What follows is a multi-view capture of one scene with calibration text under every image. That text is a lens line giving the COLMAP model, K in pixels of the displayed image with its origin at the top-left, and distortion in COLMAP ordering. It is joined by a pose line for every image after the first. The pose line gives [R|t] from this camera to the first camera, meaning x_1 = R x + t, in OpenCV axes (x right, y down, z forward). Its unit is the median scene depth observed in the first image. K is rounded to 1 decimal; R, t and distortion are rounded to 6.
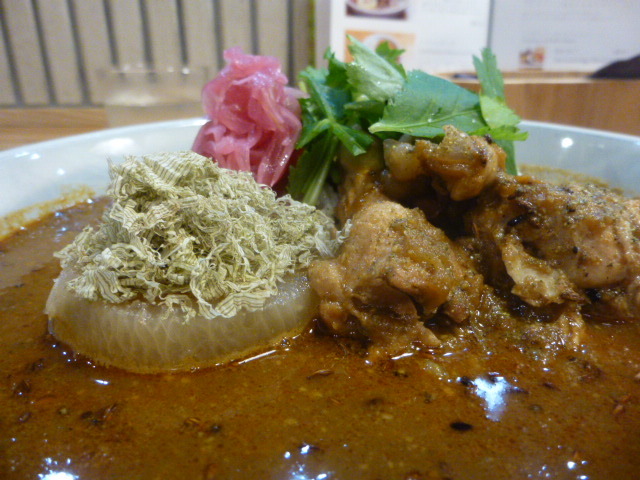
lens RADIAL K [[479.2, 0, 320.0], [0, 479.2, 240.0], [0, 0, 1]] dist [-0.058107, 0.044187]
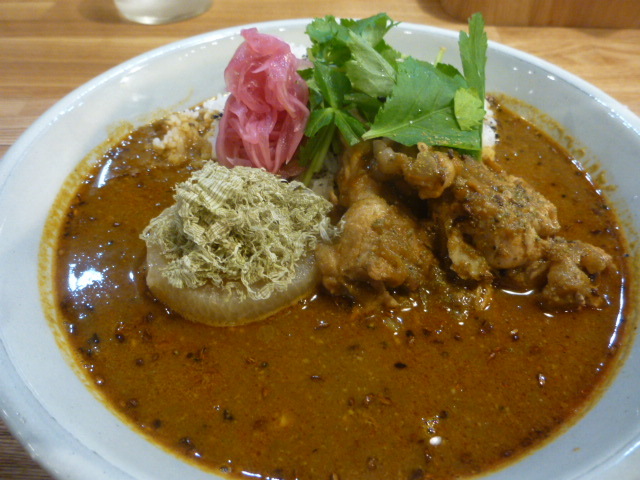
lens RADIAL K [[479.2, 0, 320.0], [0, 479.2, 240.0], [0, 0, 1]] dist [-0.058107, 0.044187]
pose [[0.999928, 0.011681, 0.002694, -0.014749], [-0.011771, 0.914271, 0.404931, -0.616998], [0.002267, -0.404934, 0.914343, -0.371568]]
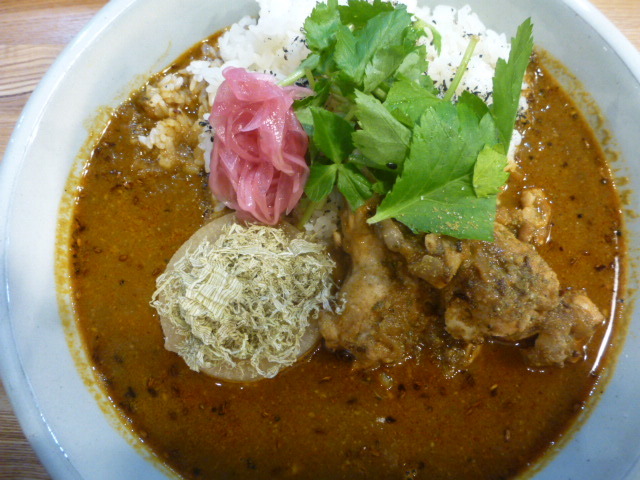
lens RADIAL K [[479.2, 0, 320.0], [0, 479.2, 240.0], [0, 0, 1]] dist [-0.058107, 0.044187]
pose [[0.999822, 0.005194, -0.018150, 0.009274], [0.011628, 0.587990, 0.808785, -1.460580], [0.014873, -0.808852, 0.587825, 0.308677]]
